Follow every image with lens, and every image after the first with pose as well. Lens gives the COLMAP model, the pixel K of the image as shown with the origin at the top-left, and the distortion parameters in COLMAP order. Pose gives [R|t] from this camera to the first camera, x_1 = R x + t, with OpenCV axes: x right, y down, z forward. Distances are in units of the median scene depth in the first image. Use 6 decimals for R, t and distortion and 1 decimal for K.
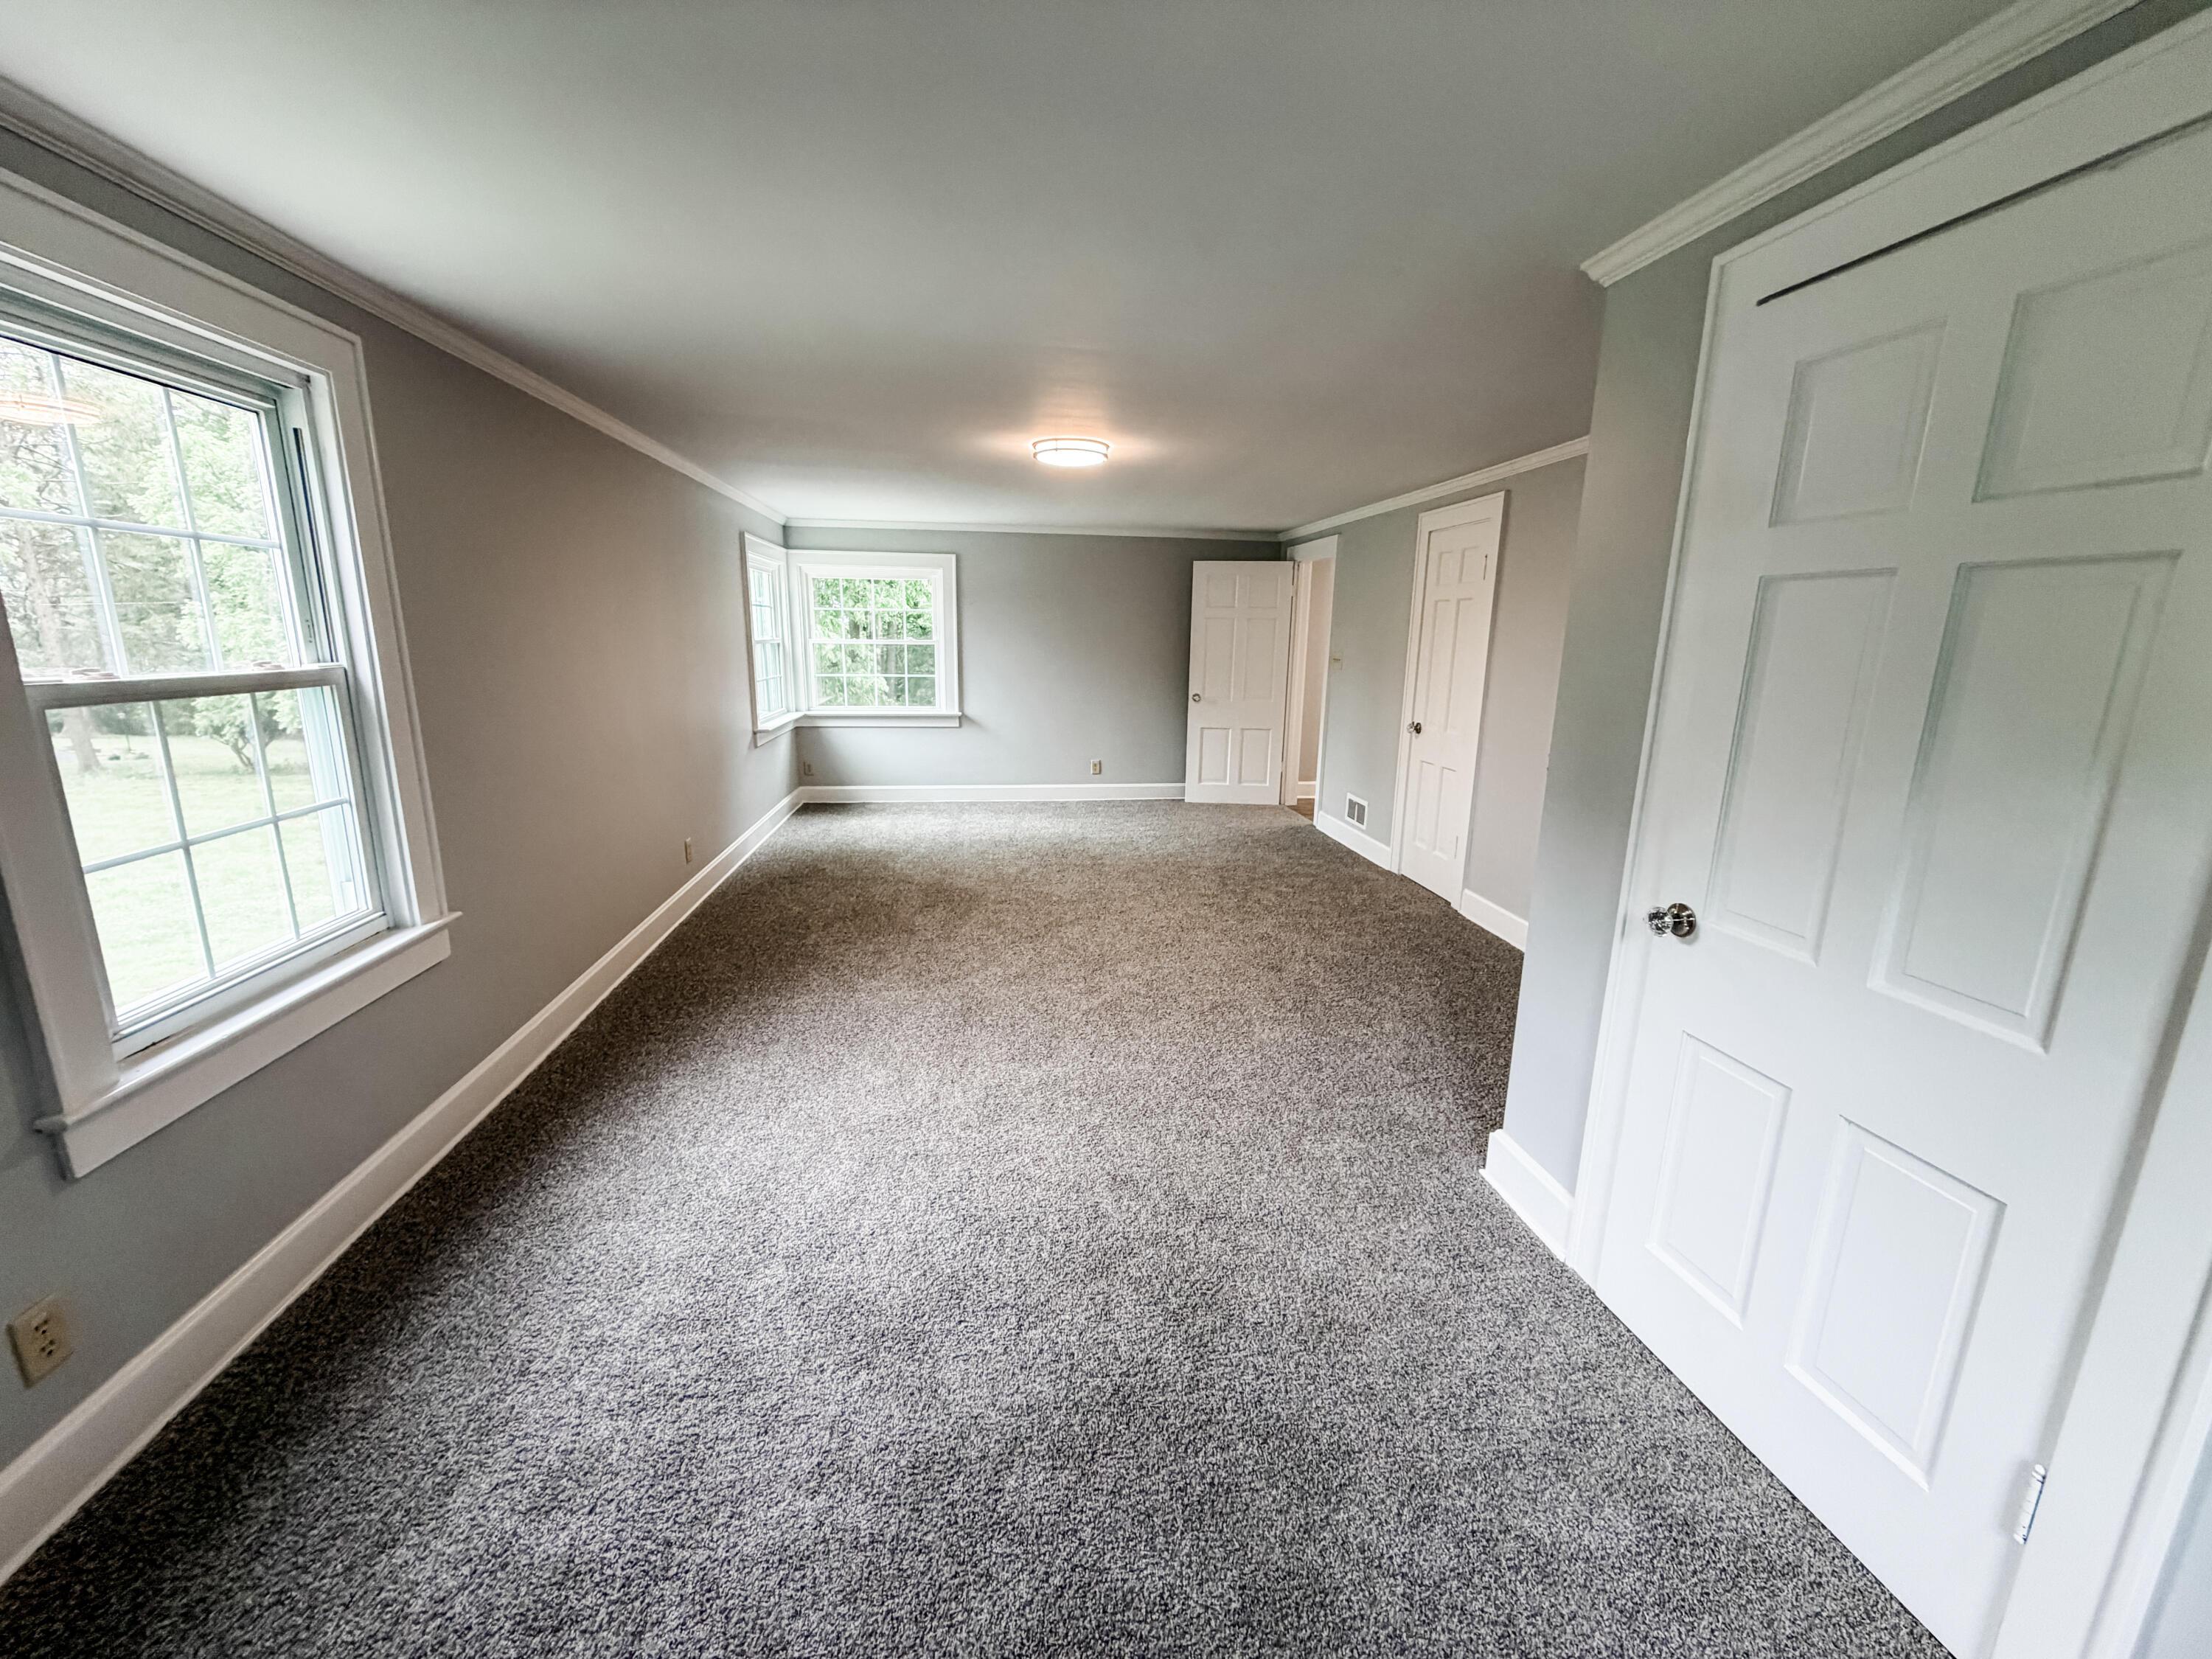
lens RADIAL K [[882.4, 0, 1100.9], [0, 882.4, 826.0], [0, 0, 1]] dist [-0.000747, -0.000083]
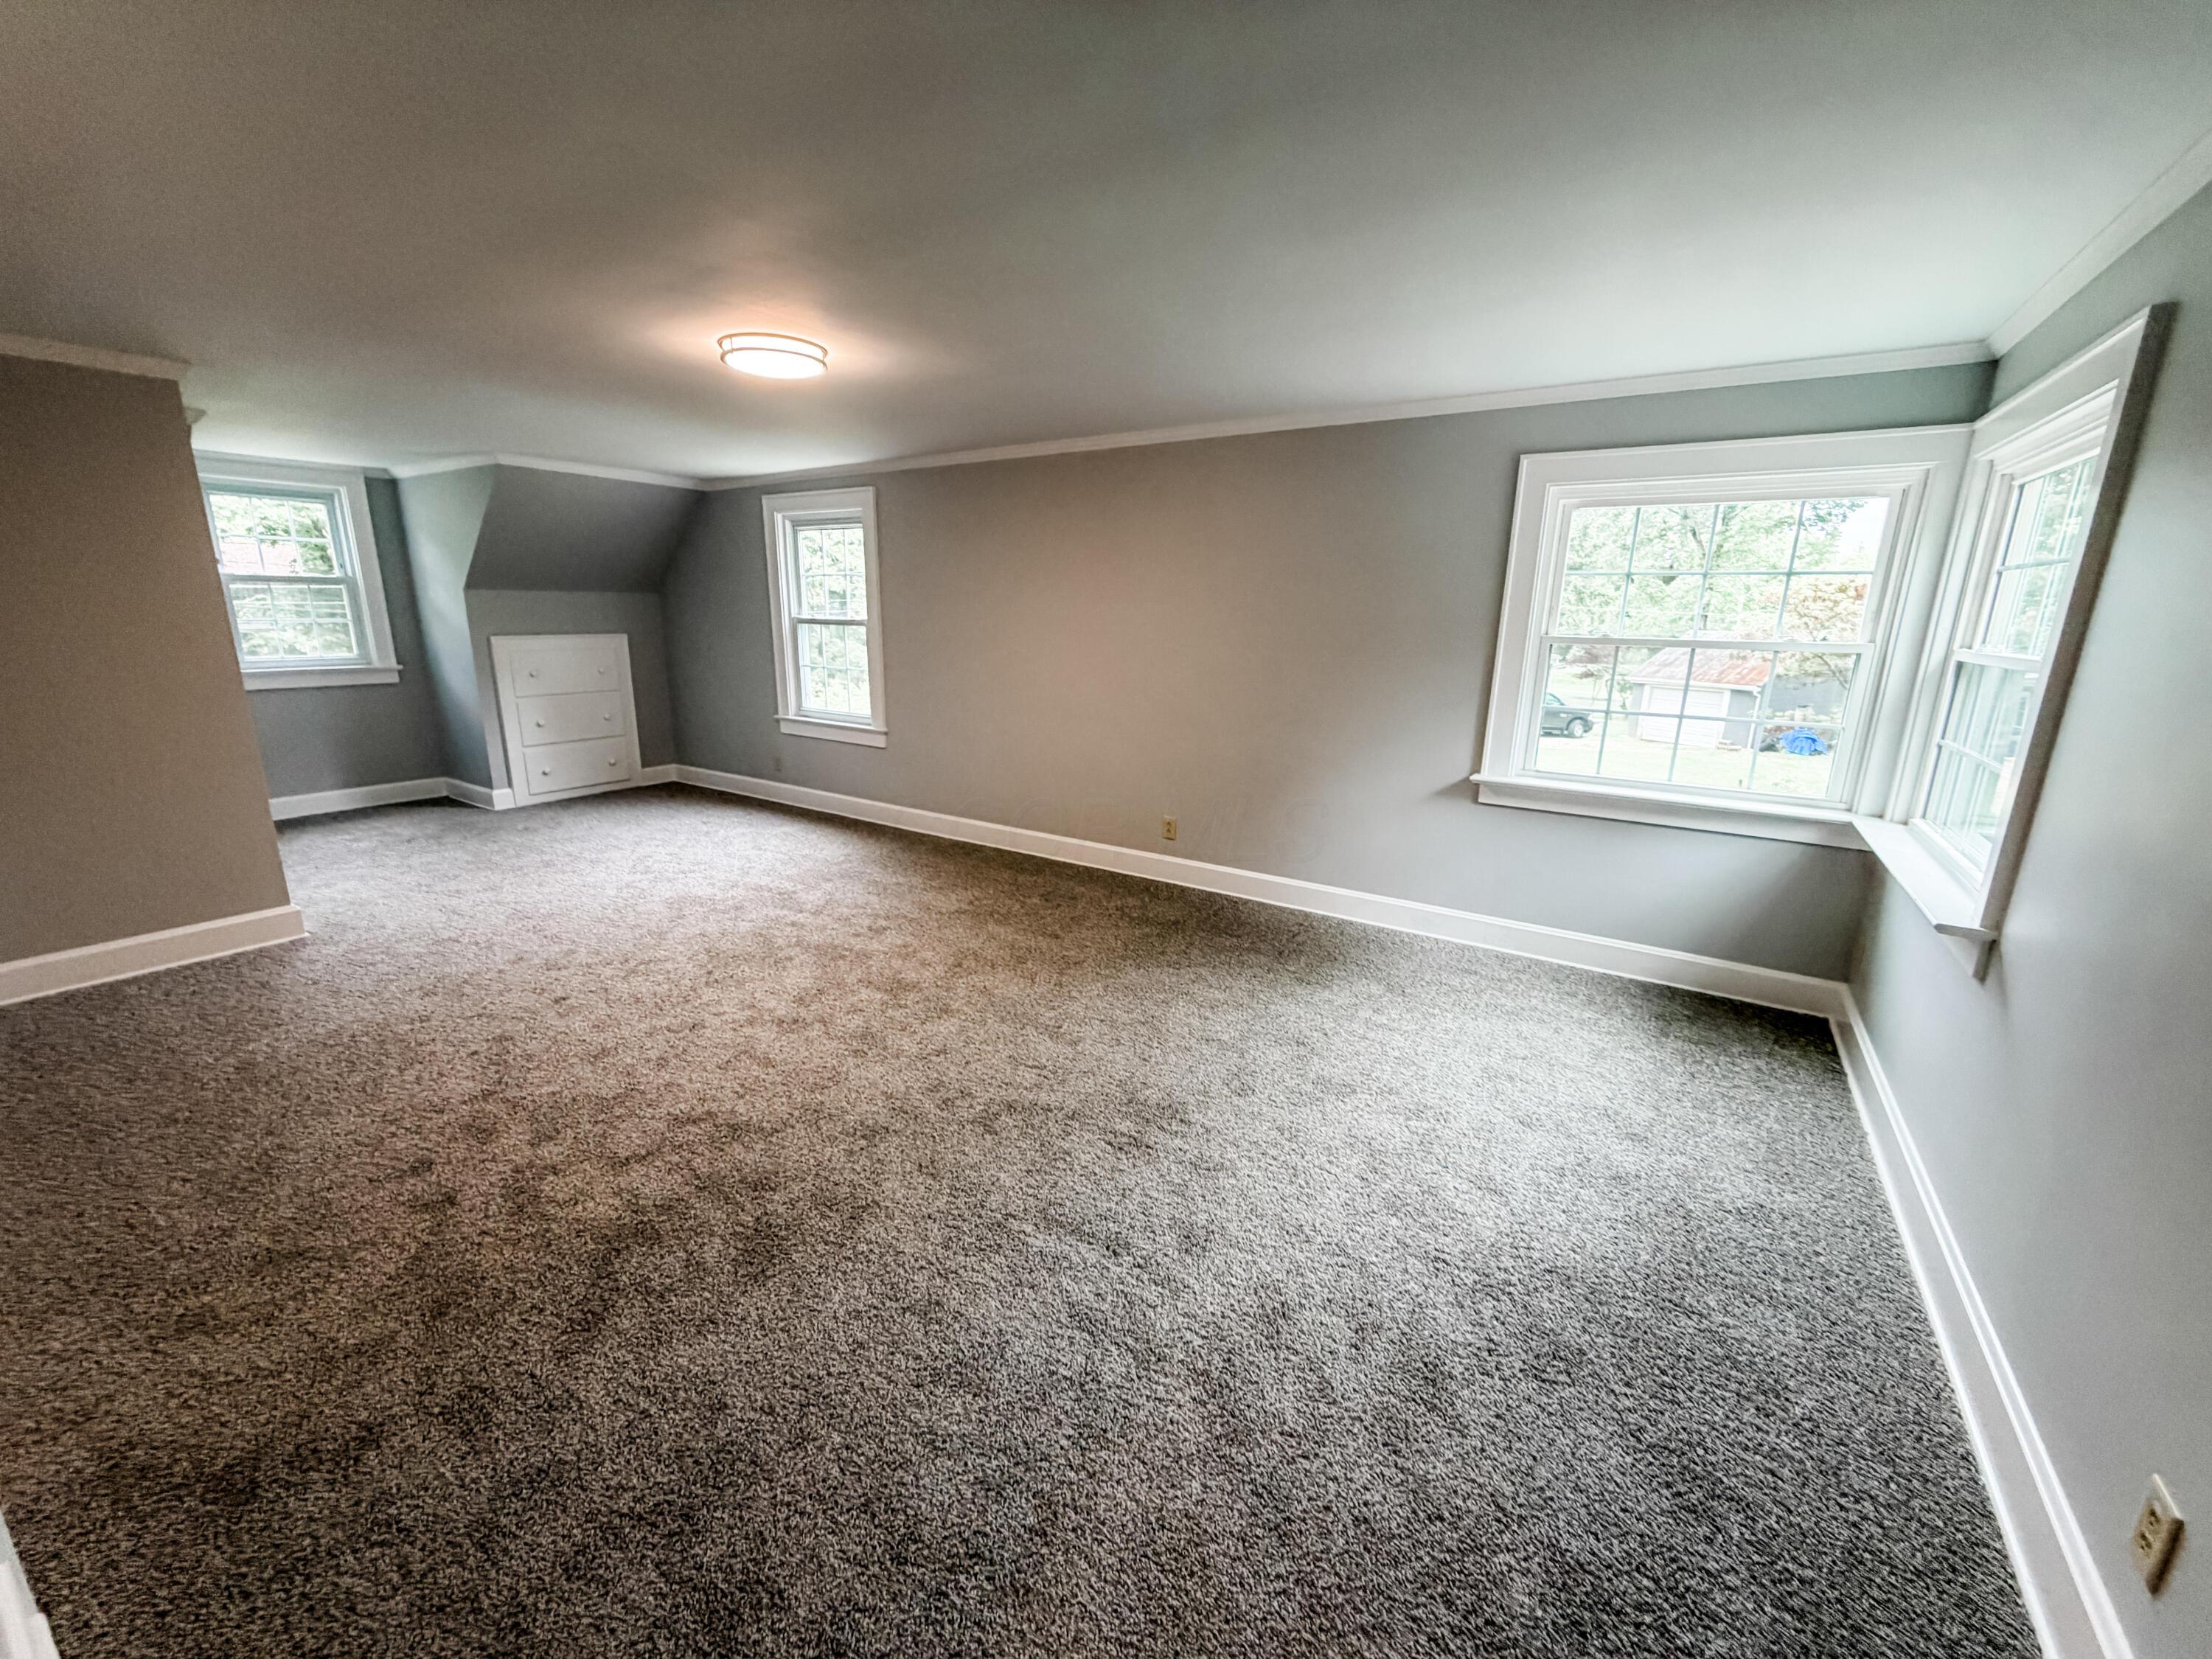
lens RADIAL K [[882.4, 0, 1100.9], [0, 882.4, 826.0], [0, 0, 1]] dist [-0.000747, -0.000083]
pose [[-0.656344, 0.161291, -0.737019, 0.691179], [-0.184339, 0.912990, 0.363962, -0.670642], [0.731595, 0.374746, -0.569504, 3.081131]]
